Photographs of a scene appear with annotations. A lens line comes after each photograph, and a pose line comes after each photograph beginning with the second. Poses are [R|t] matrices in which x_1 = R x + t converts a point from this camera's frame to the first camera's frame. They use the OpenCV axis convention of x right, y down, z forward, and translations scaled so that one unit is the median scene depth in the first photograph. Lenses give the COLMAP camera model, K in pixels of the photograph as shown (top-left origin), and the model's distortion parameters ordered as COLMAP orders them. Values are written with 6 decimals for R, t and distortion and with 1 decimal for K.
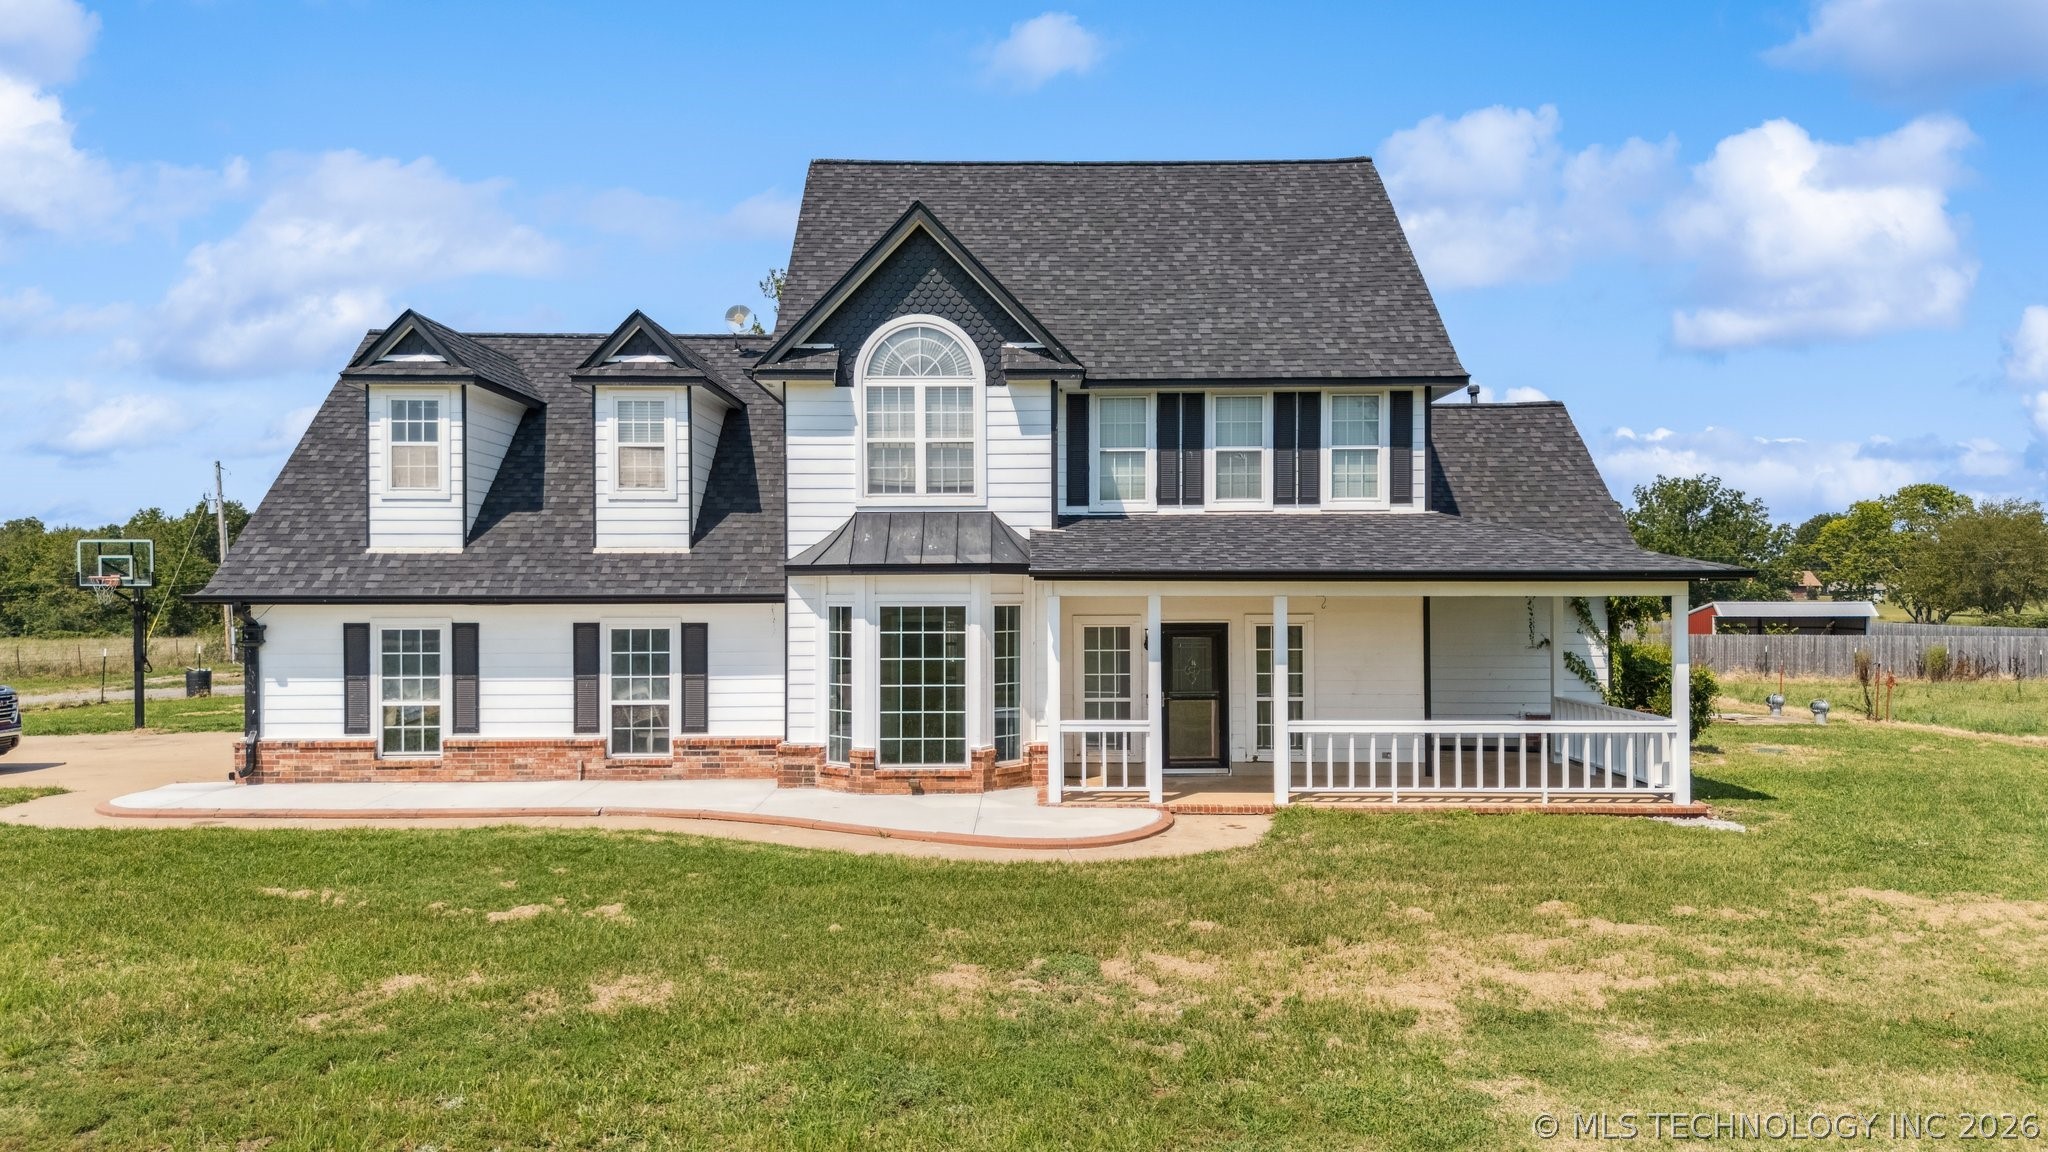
lens RADIAL K [[1496.4, 0, 1015.8], [0, 1496.4, 585.5], [0, 0, 1]] dist [0.154880, -0.345564]
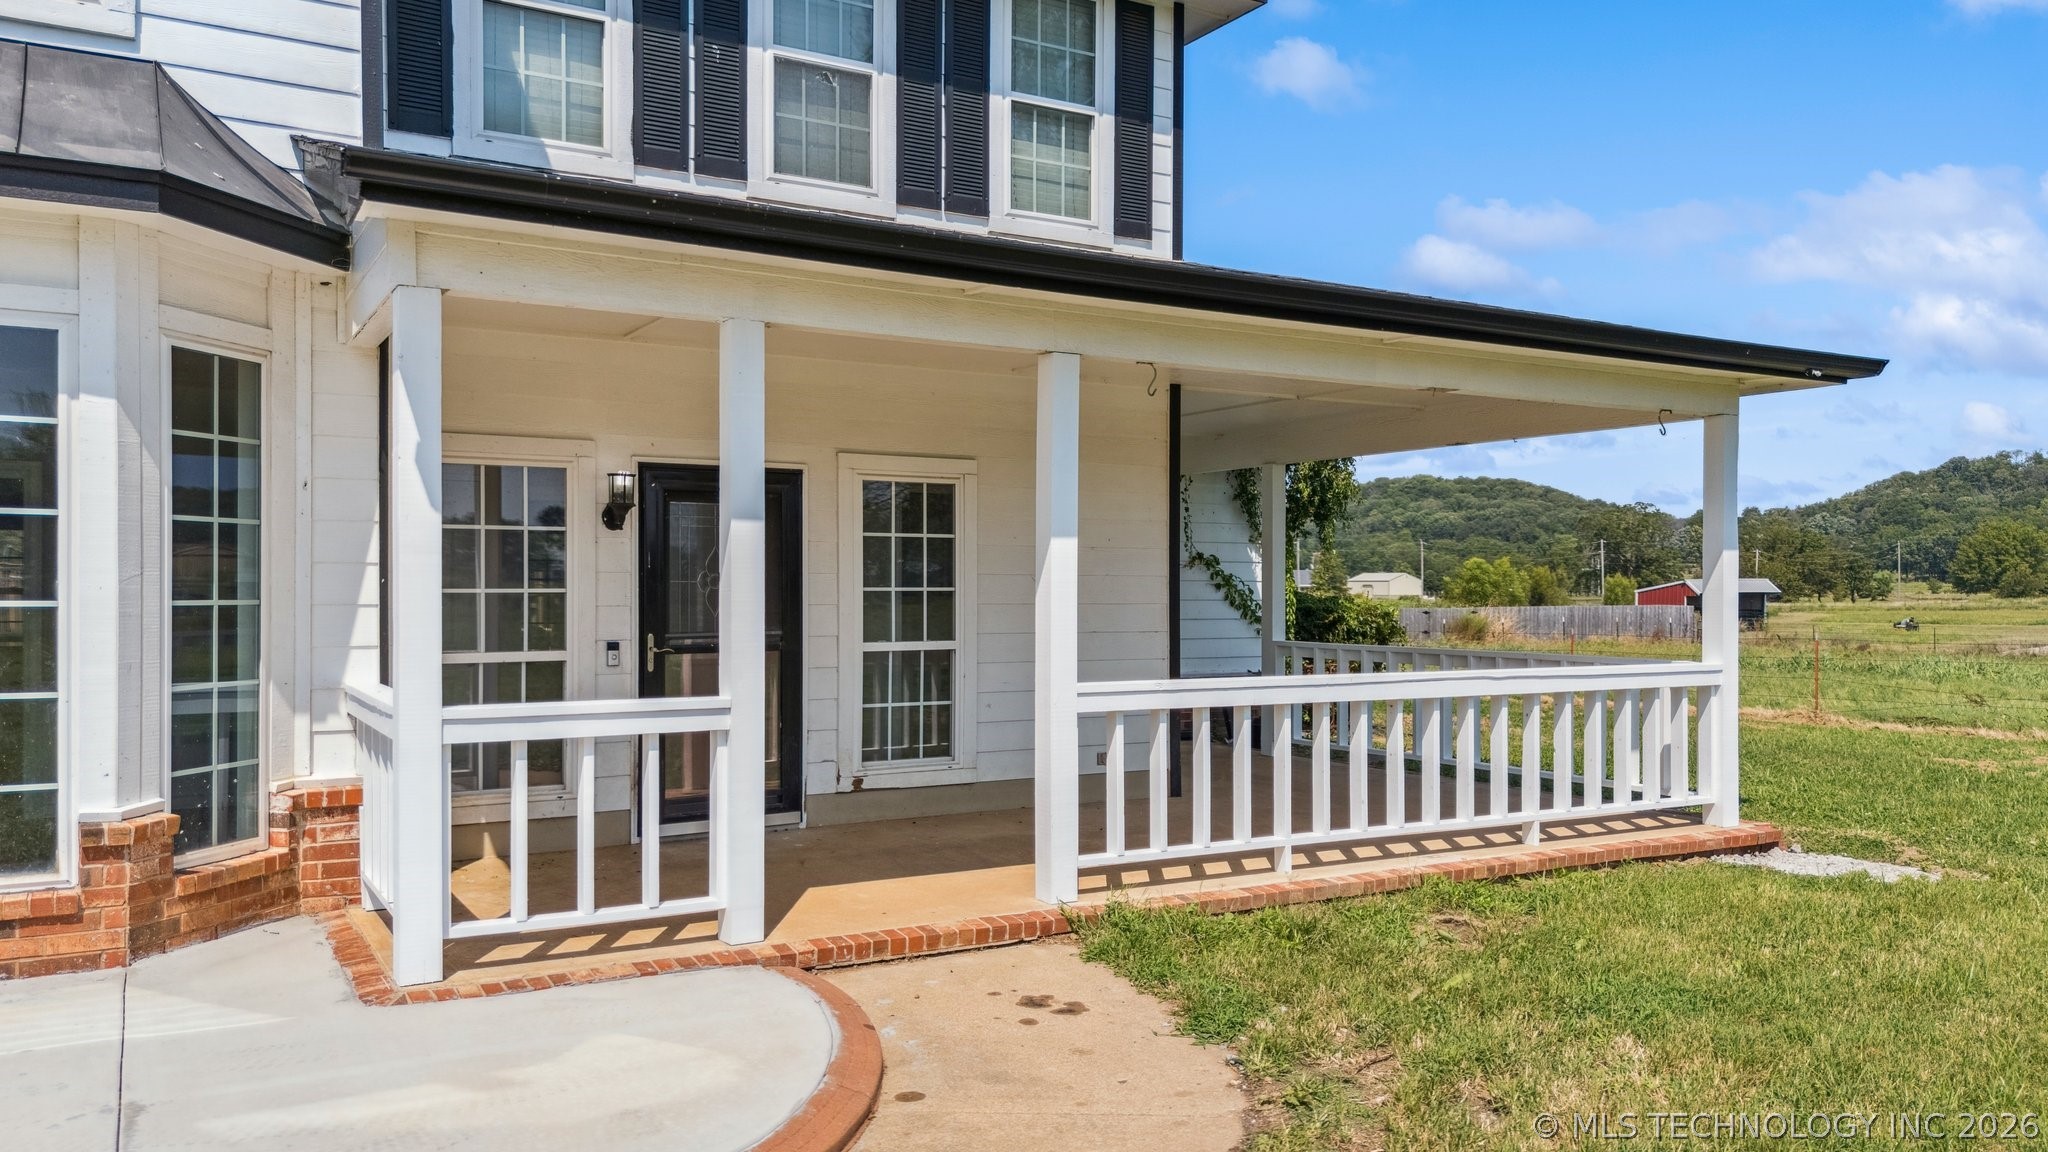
lens RADIAL K [[1510.9, 0, 1017.6], [0, 1510.9, 592.9], [0, 0, 1]] dist [0.085001, -0.087351]
pose [[0.864218, 0.003270, 0.503107, -0.021431], [-0.006228, 0.999972, 0.004198, 0.058156], [-0.503079, -0.006761, 0.864214, 0.602991]]
